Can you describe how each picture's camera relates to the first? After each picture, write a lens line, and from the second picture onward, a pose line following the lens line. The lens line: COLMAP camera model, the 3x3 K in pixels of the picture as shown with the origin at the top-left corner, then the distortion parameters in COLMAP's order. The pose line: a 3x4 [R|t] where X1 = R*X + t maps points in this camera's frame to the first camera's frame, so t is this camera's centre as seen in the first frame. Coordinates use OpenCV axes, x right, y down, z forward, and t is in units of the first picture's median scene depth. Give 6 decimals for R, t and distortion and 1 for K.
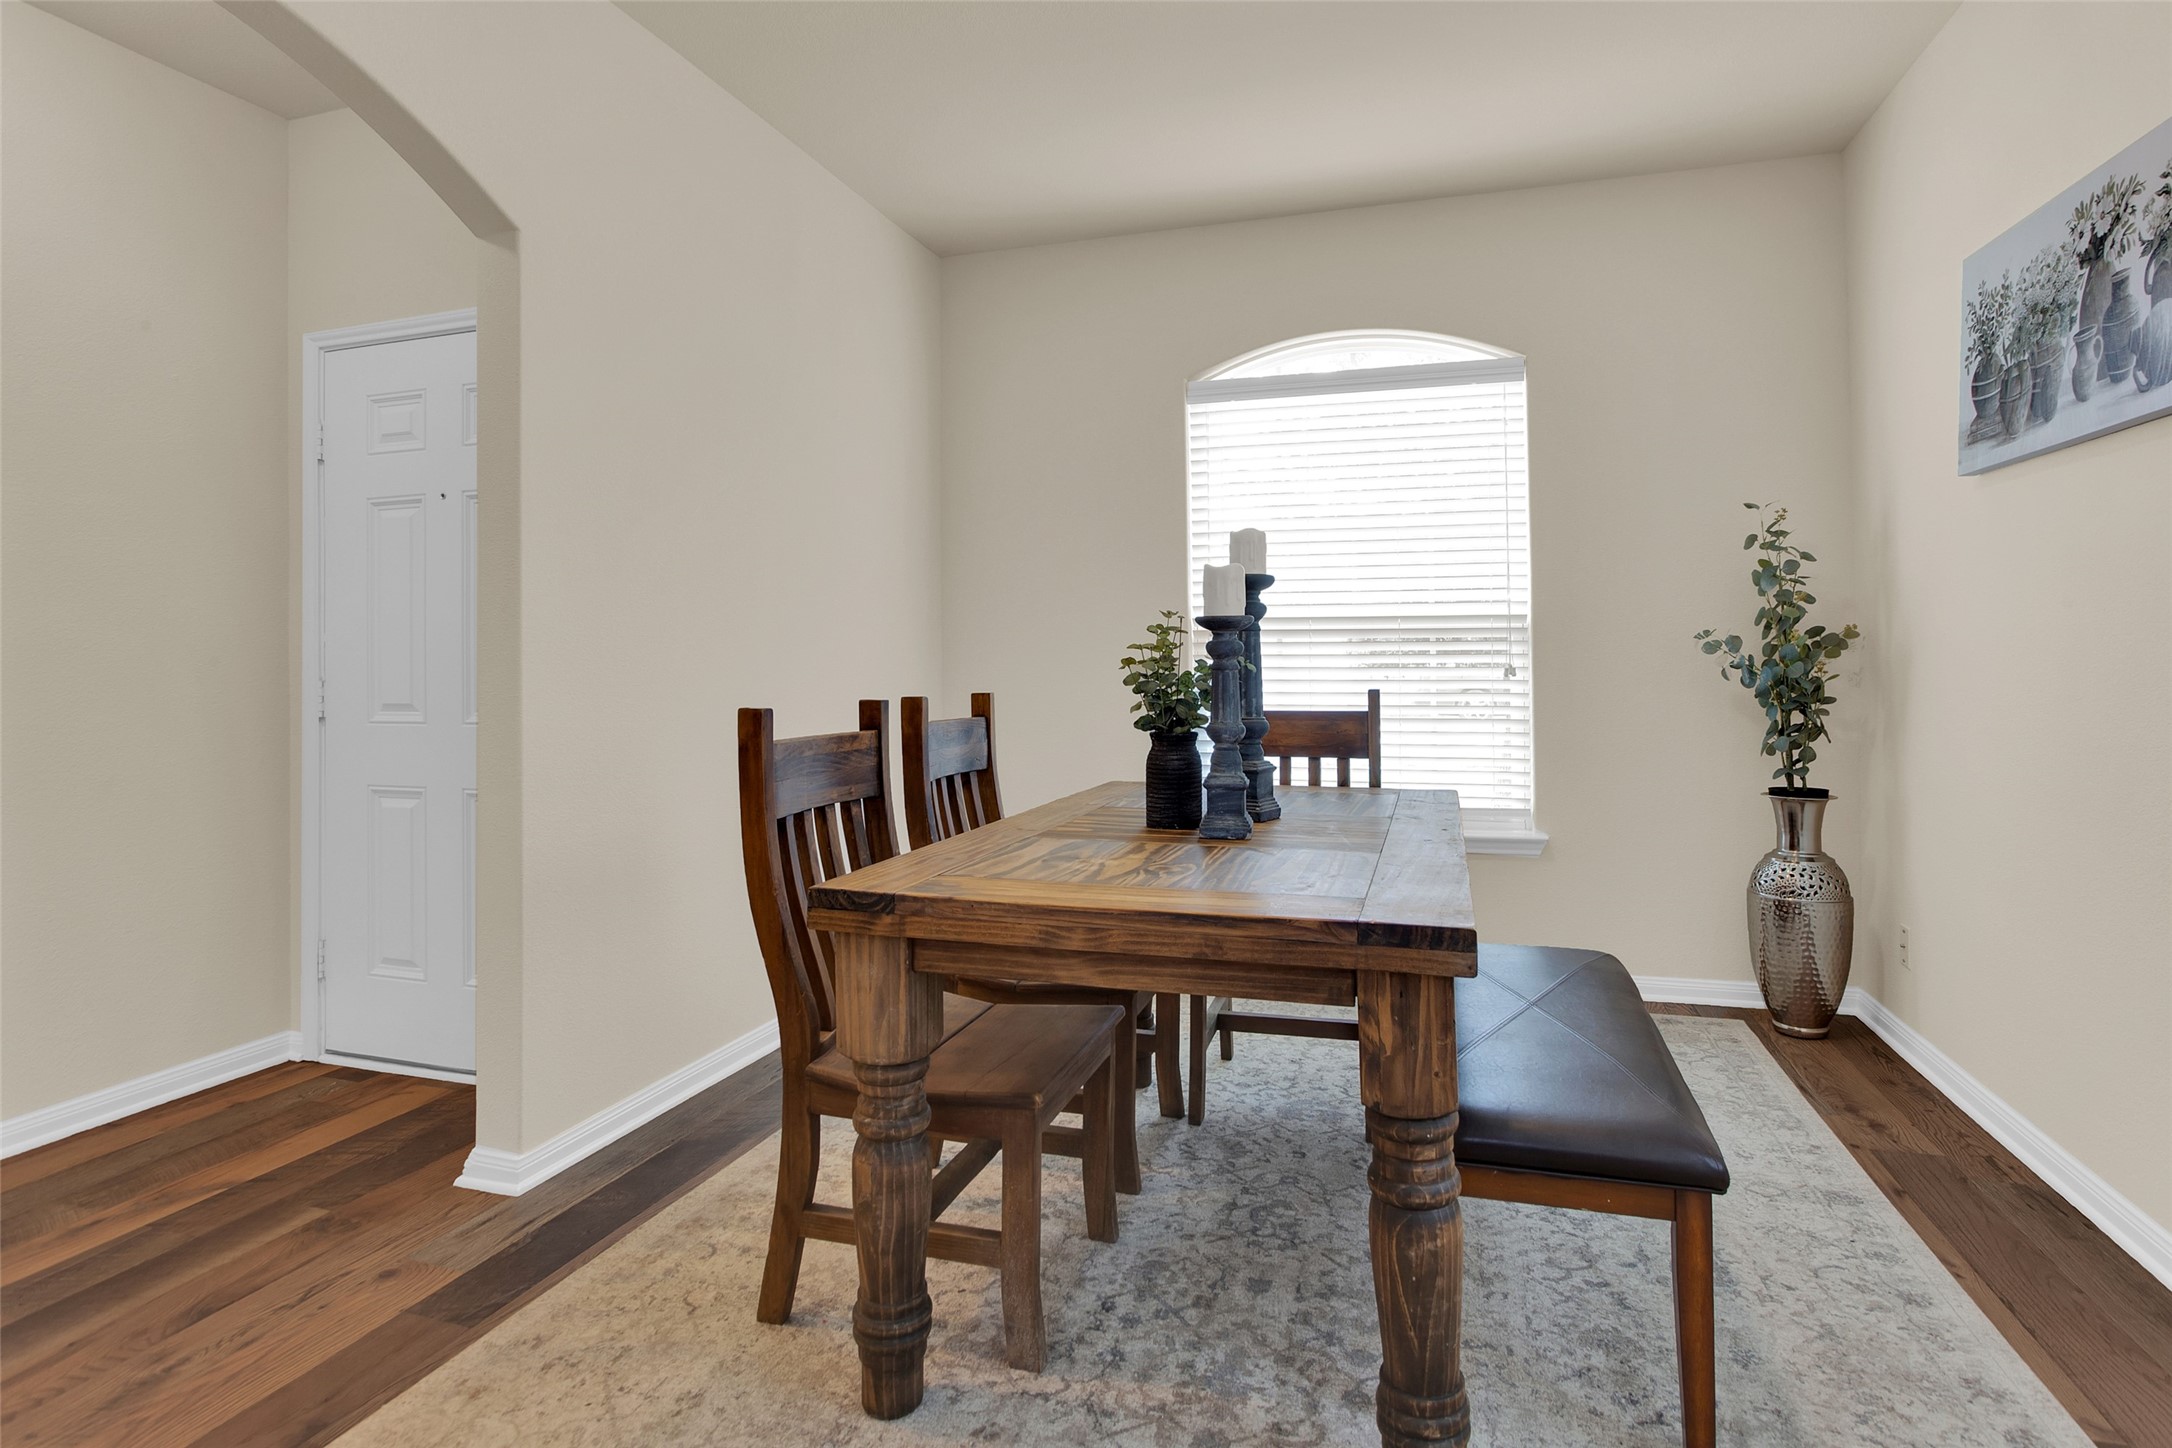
lens RADIAL K [[1114.1, 0, 1142.4], [0, 1114.1, 642.2], [0, 0, 1]] dist [-0.021706, 0.000786]
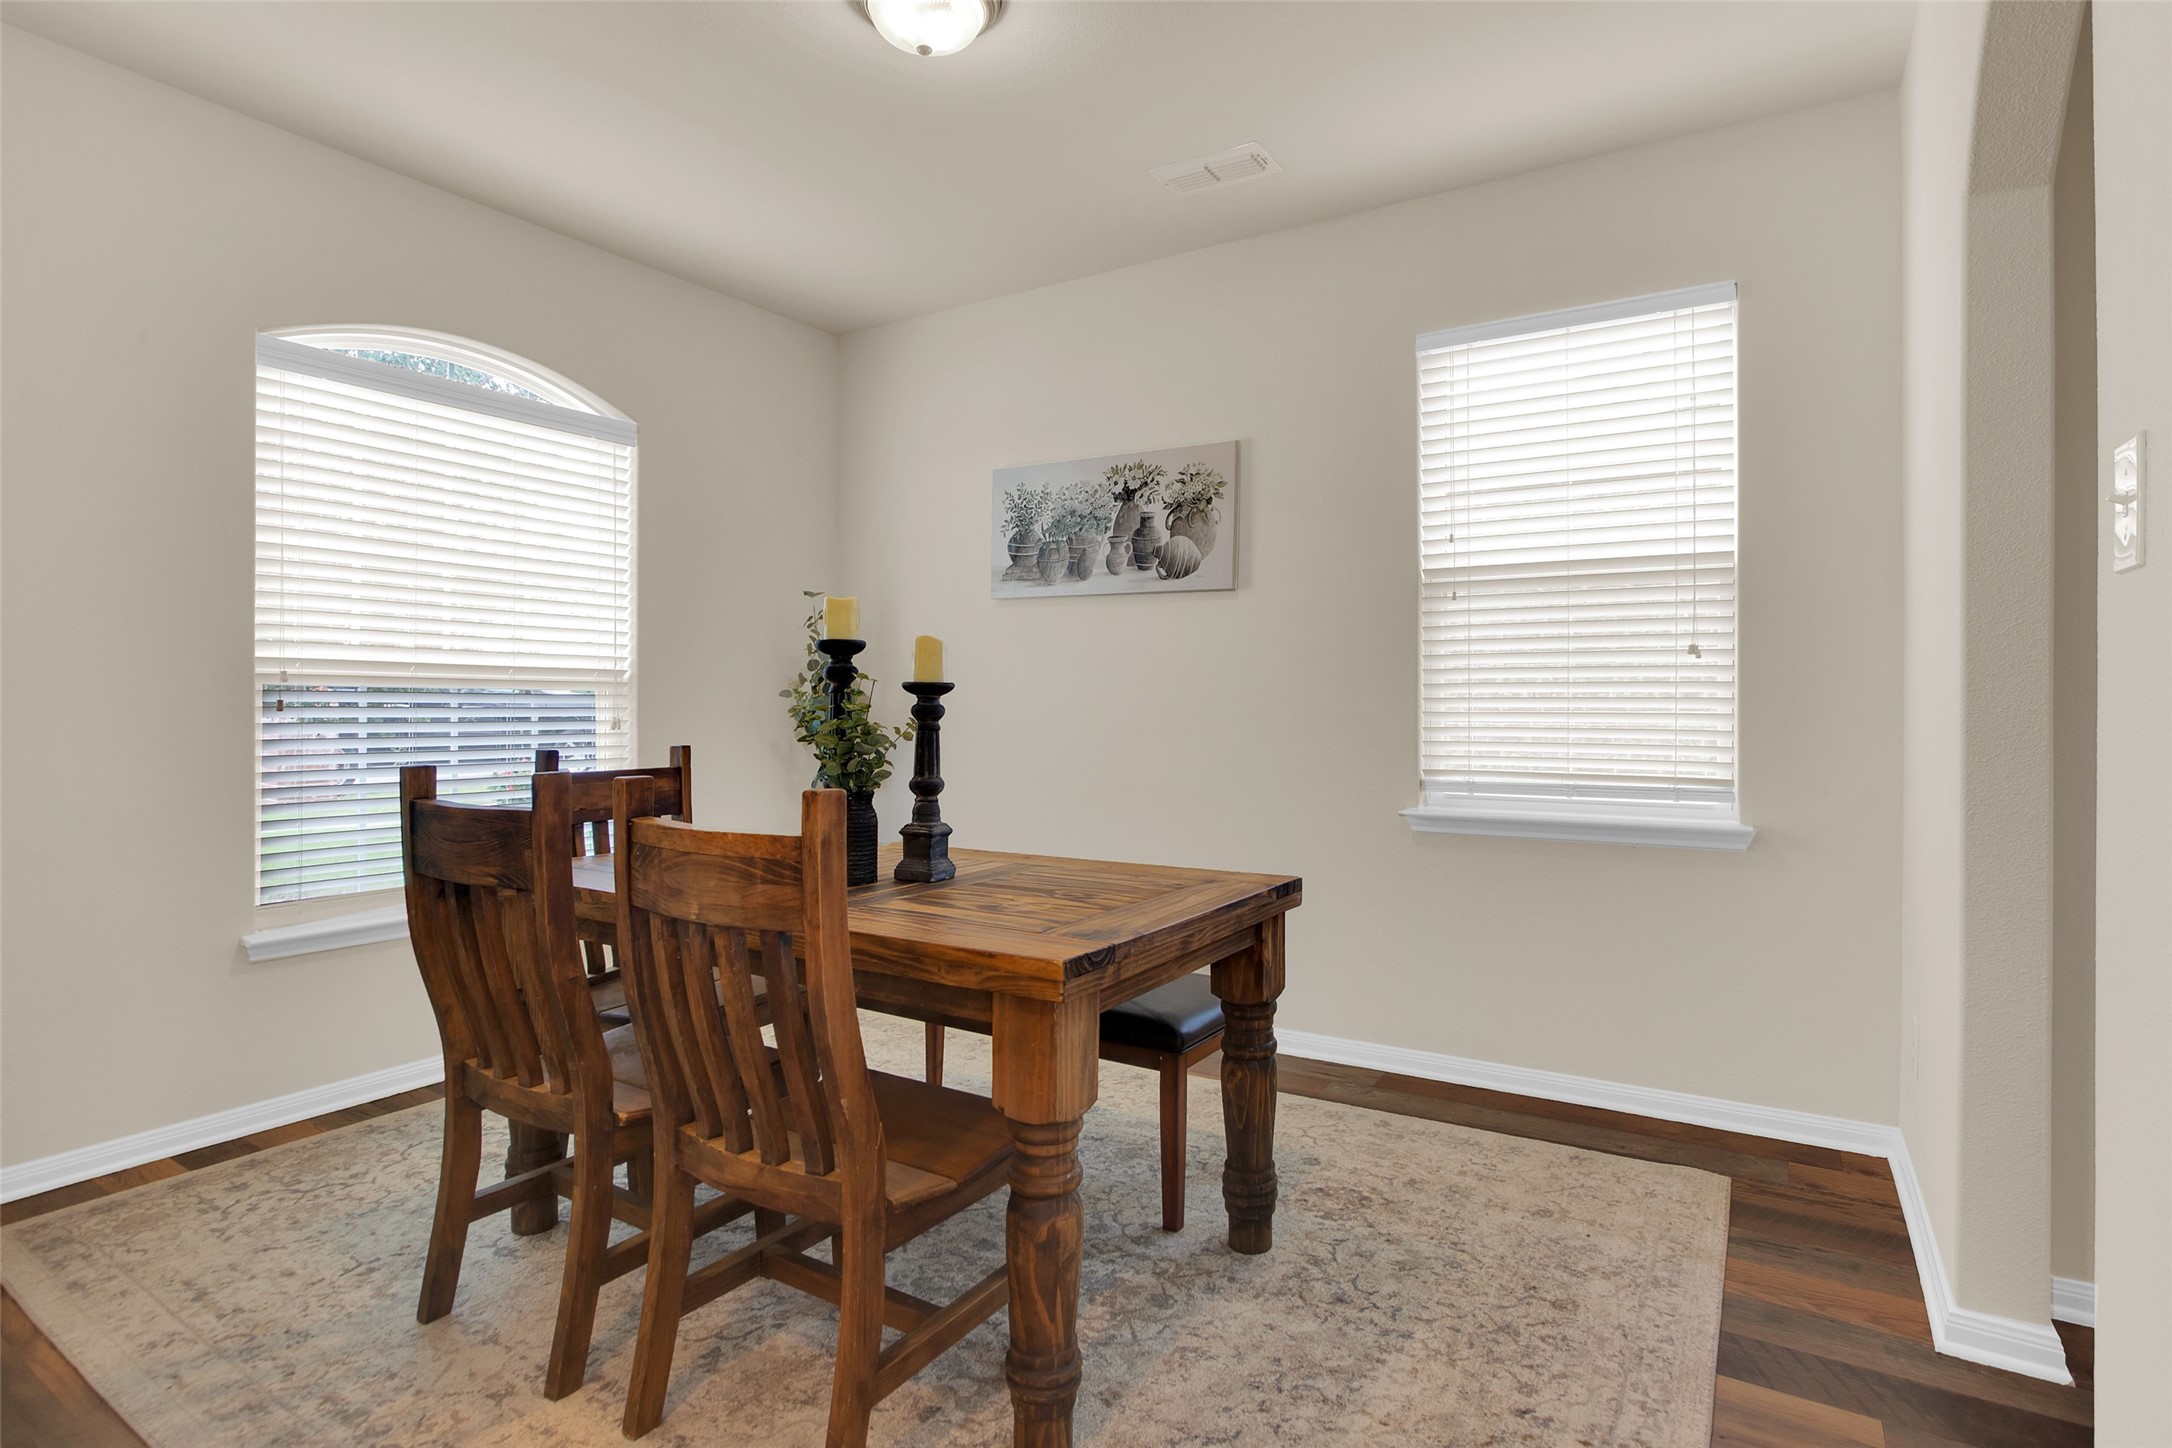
lens RADIAL K [[1094.5, 0, 1095.7], [0, 1094.5, 703.0], [0, 0, 1]] dist [-0.051809, 0.017637]
pose [[0.277419, 0.005937, 0.960731, -0.912795], [-0.019783, 0.999804, -0.000466, -0.005357], [-0.960545, -0.018876, 0.277482, 0.530960]]
